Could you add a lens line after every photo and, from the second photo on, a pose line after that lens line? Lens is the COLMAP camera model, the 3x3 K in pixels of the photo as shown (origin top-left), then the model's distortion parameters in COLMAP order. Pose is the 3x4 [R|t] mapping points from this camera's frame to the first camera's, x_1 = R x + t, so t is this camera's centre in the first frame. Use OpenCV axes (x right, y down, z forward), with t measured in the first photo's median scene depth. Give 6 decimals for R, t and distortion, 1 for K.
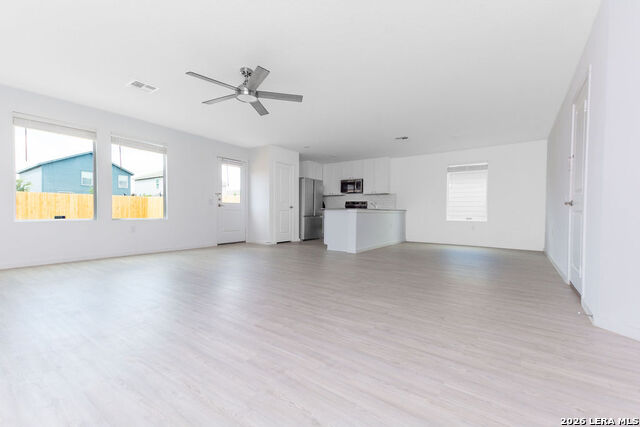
lens RADIAL K [[272.9, 0, 320.0], [0, 272.9, 213.5], [0, 0, 1]] dist [0.032711, 0.000011]
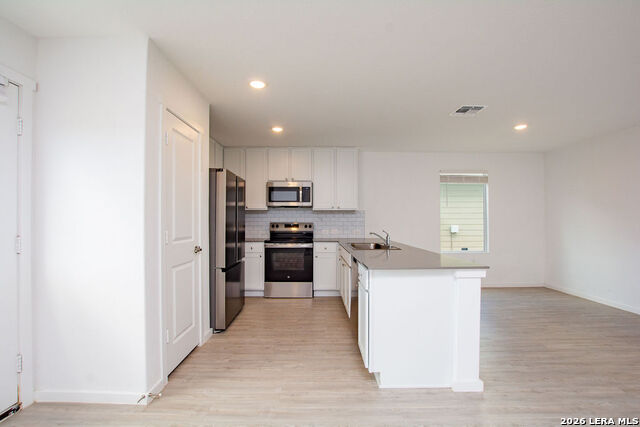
lens RADIAL K [[284.1, 0, 318.0], [0, 284.1, 215.3], [0, 0, 1]] dist [-0.035974, 0.008142]
pose [[0.808520, 0.001056, 0.588468, -0.217045], [0.009467, 0.999846, -0.014802, -0.068437], [-0.588393, 0.017538, 0.808385, 0.694204]]
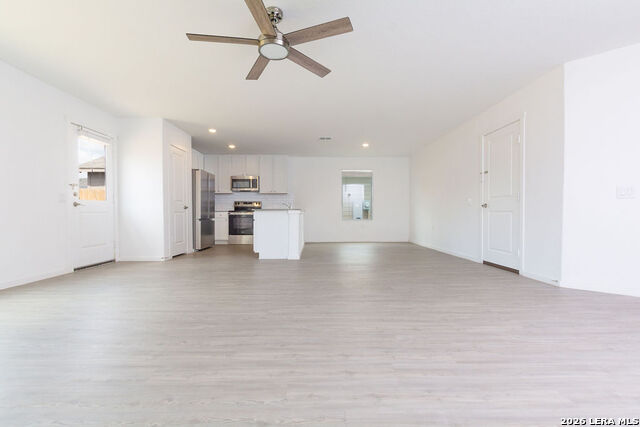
lens RADIAL K [[282.1, 0, 320.0], [0, 282.1, 213.5], [0, 0, 1]] dist [-0.000958, -0.000809]
pose [[0.799811, -0.008771, 0.600187, -0.308968], [0.011157, 0.999938, -0.000254, -0.003032], [-0.600148, 0.006899, 0.799859, 0.185002]]
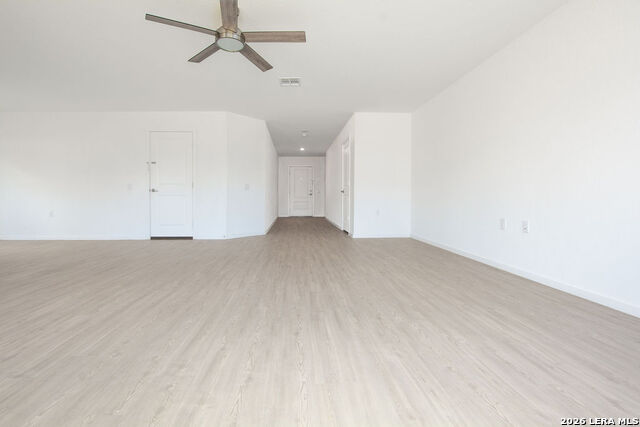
lens RADIAL K [[289.7, 0, 306.3], [0, 289.7, 204.4], [0, 0, 1]] dist [-0.023643, -0.000286]
pose [[-0.617608, -0.029931, 0.785916, -0.510494], [-0.000675, 0.999295, 0.037528, -0.008964], [-0.786485, 0.022647, -0.617193, 0.668091]]
